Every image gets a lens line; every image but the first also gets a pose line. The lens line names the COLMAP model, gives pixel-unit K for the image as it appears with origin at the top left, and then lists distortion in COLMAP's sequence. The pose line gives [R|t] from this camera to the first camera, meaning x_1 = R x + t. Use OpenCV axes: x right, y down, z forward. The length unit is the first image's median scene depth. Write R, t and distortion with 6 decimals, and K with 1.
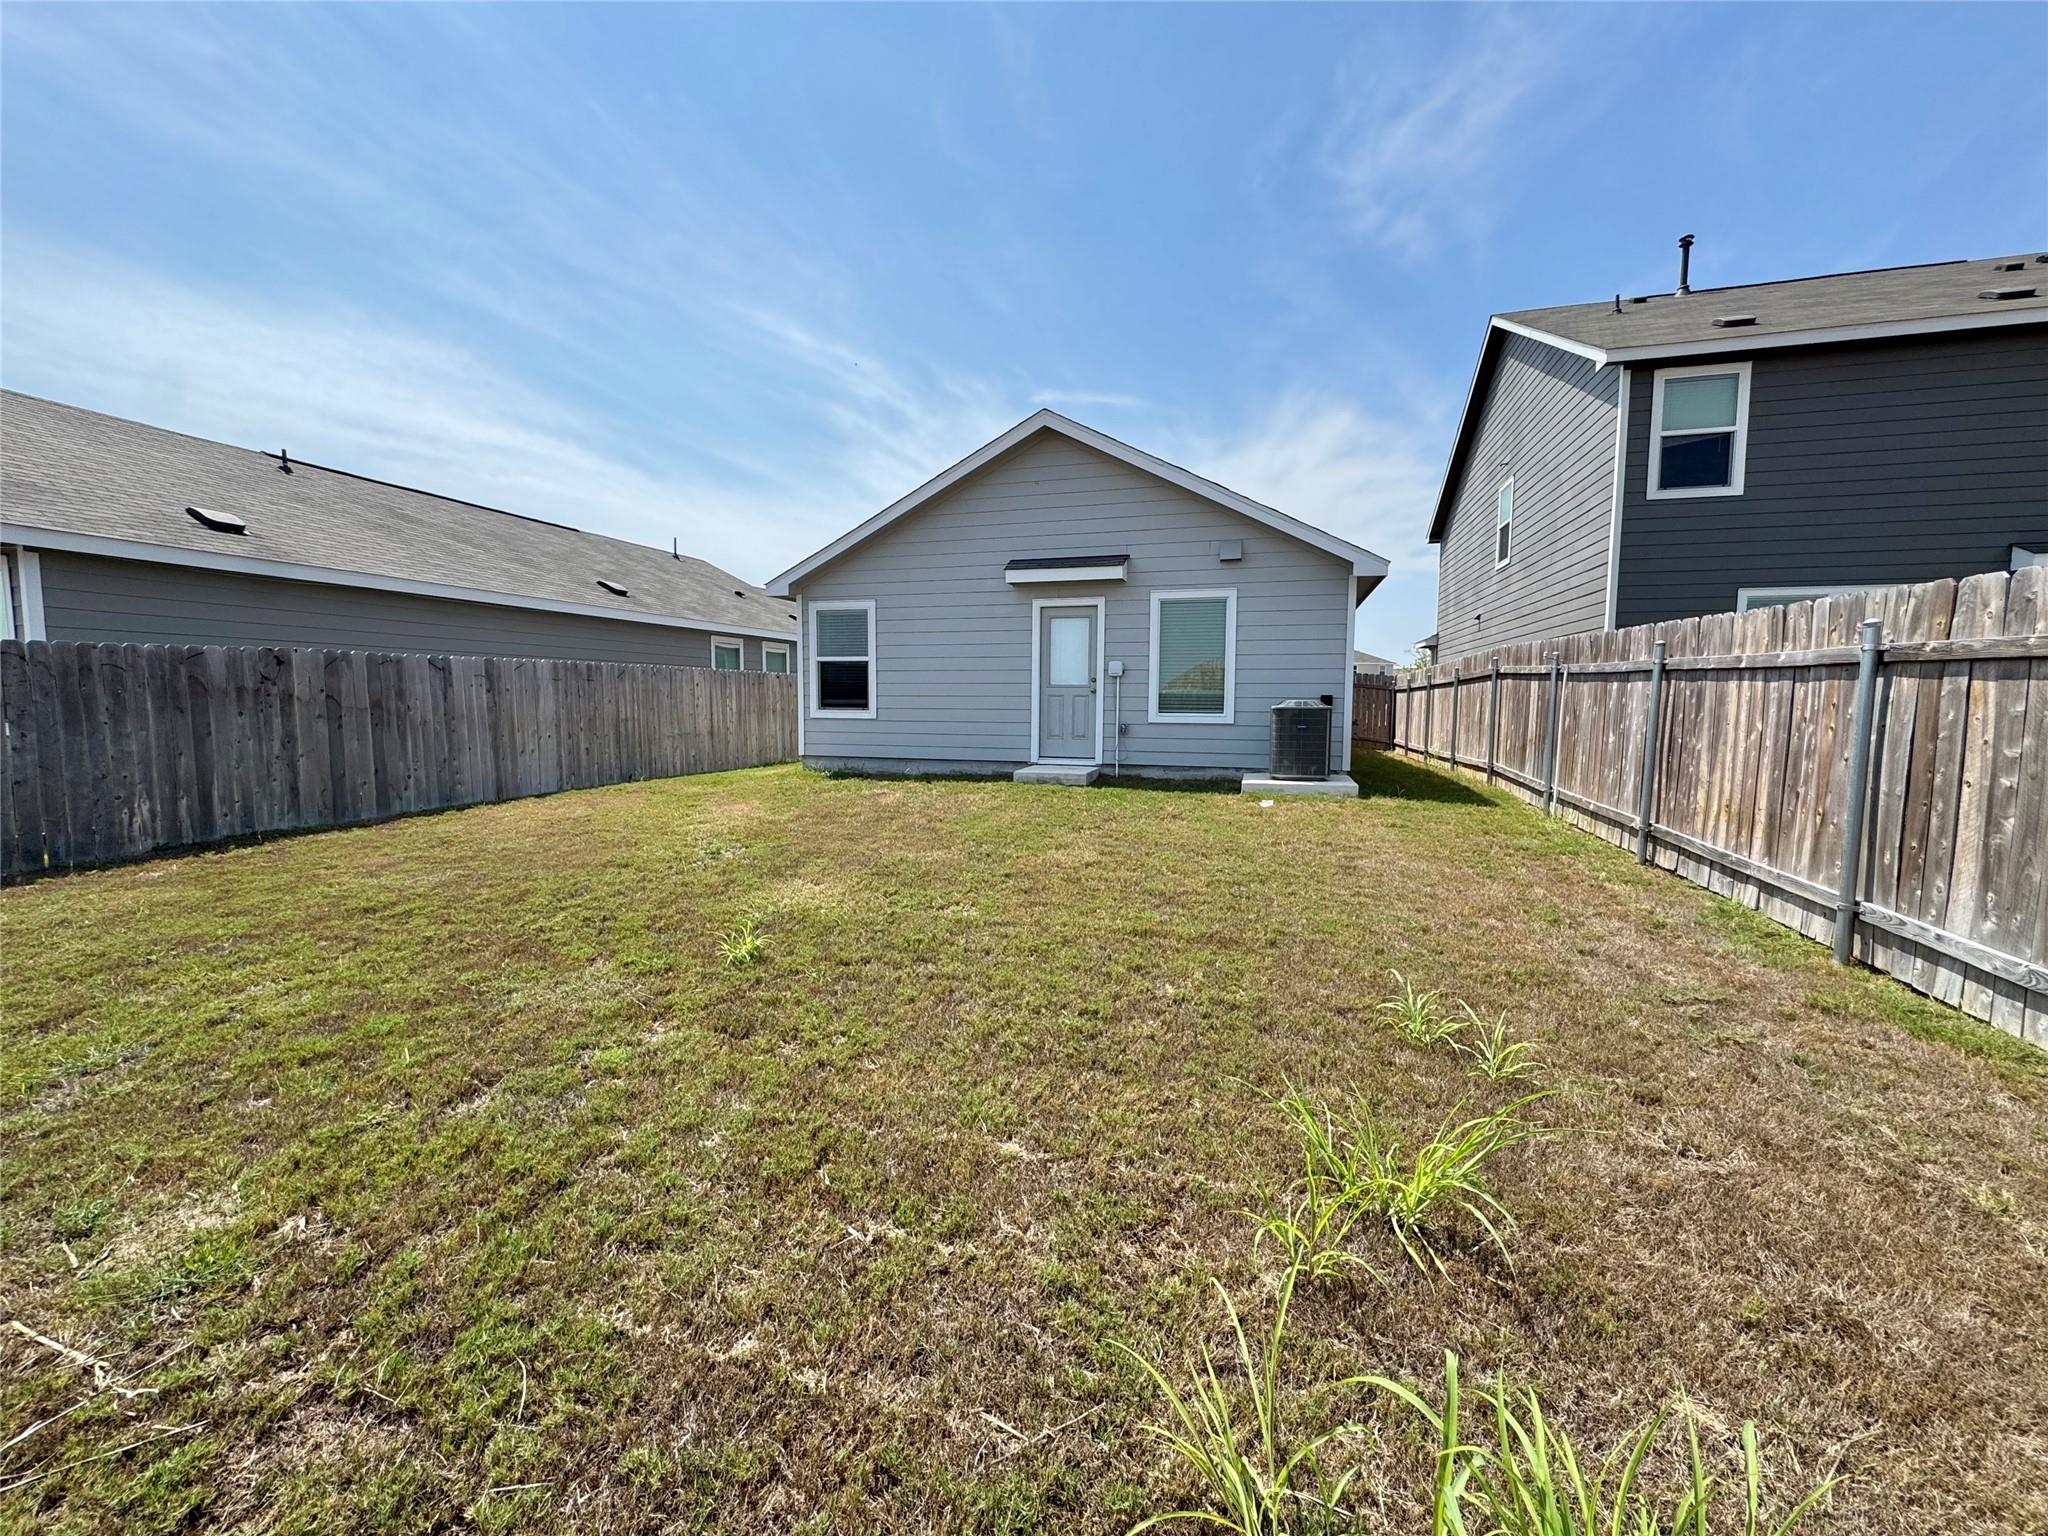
lens RADIAL K [[824.3, 0, 1014.5], [0, 824.3, 768.6], [0, 0, 1]] dist [-0.001967, -0.000014]
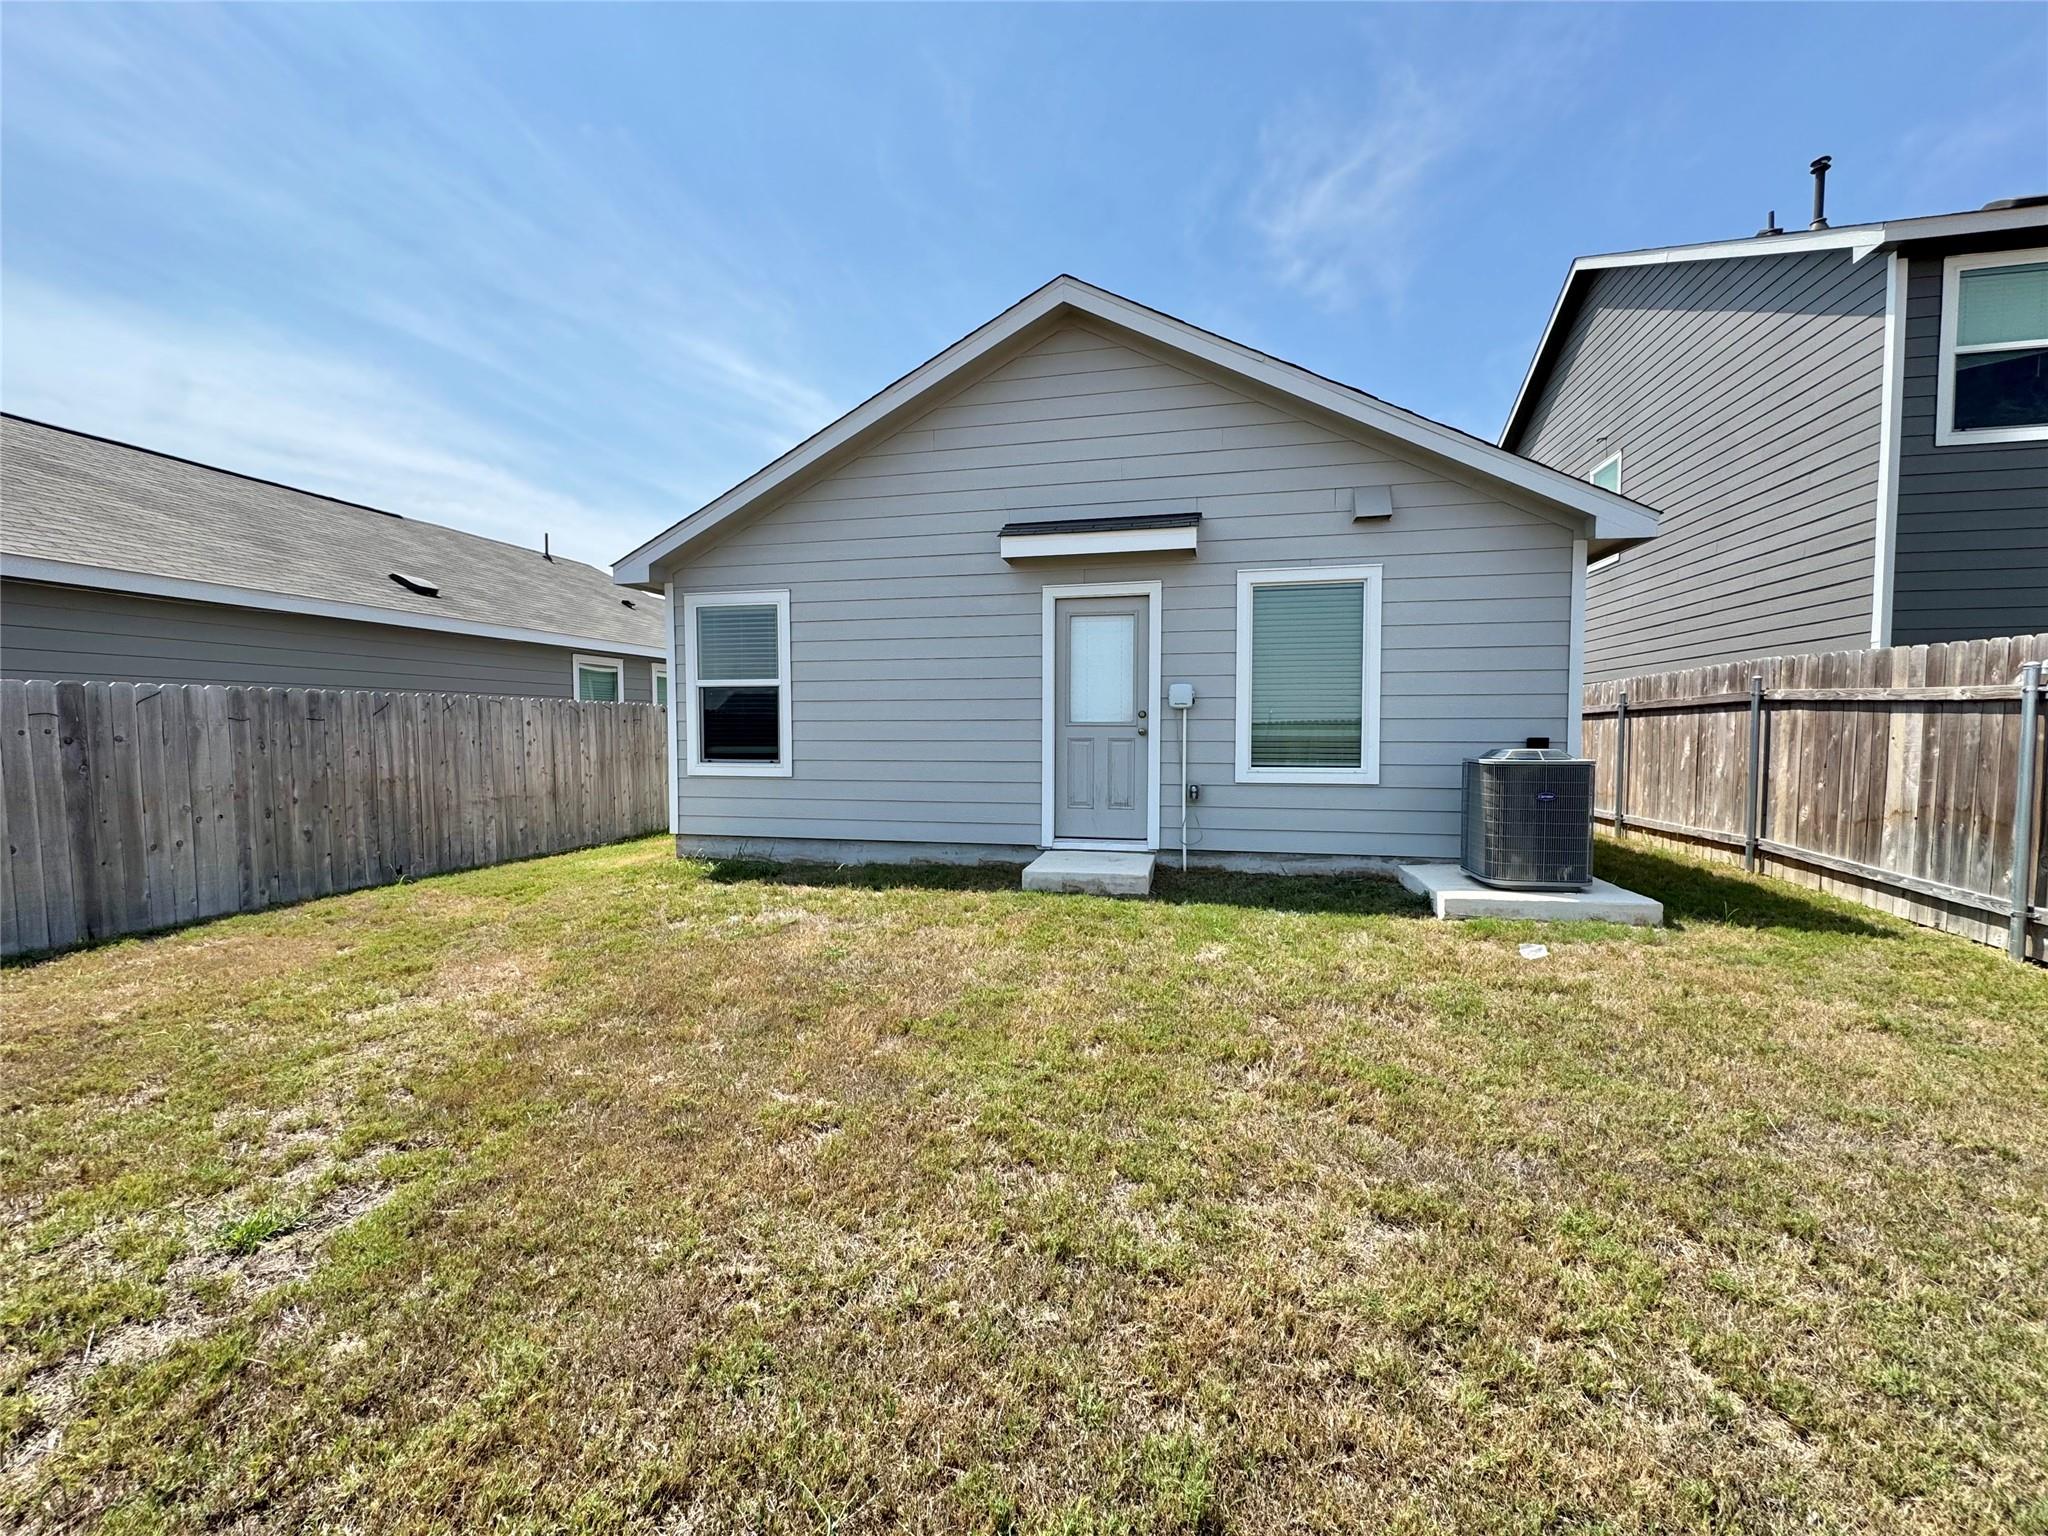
lens RADIAL K [[816.4, 0, 1024.0], [0, 816.4, 768.0], [0, 0, 1]] dist [-0.004818, 0.000383]
pose [[0.996901, -0.011726, 0.077788, -0.040749], [0.014416, 0.999314, -0.034107, -0.045513], [-0.077335, 0.035123, 0.996386, 0.380245]]
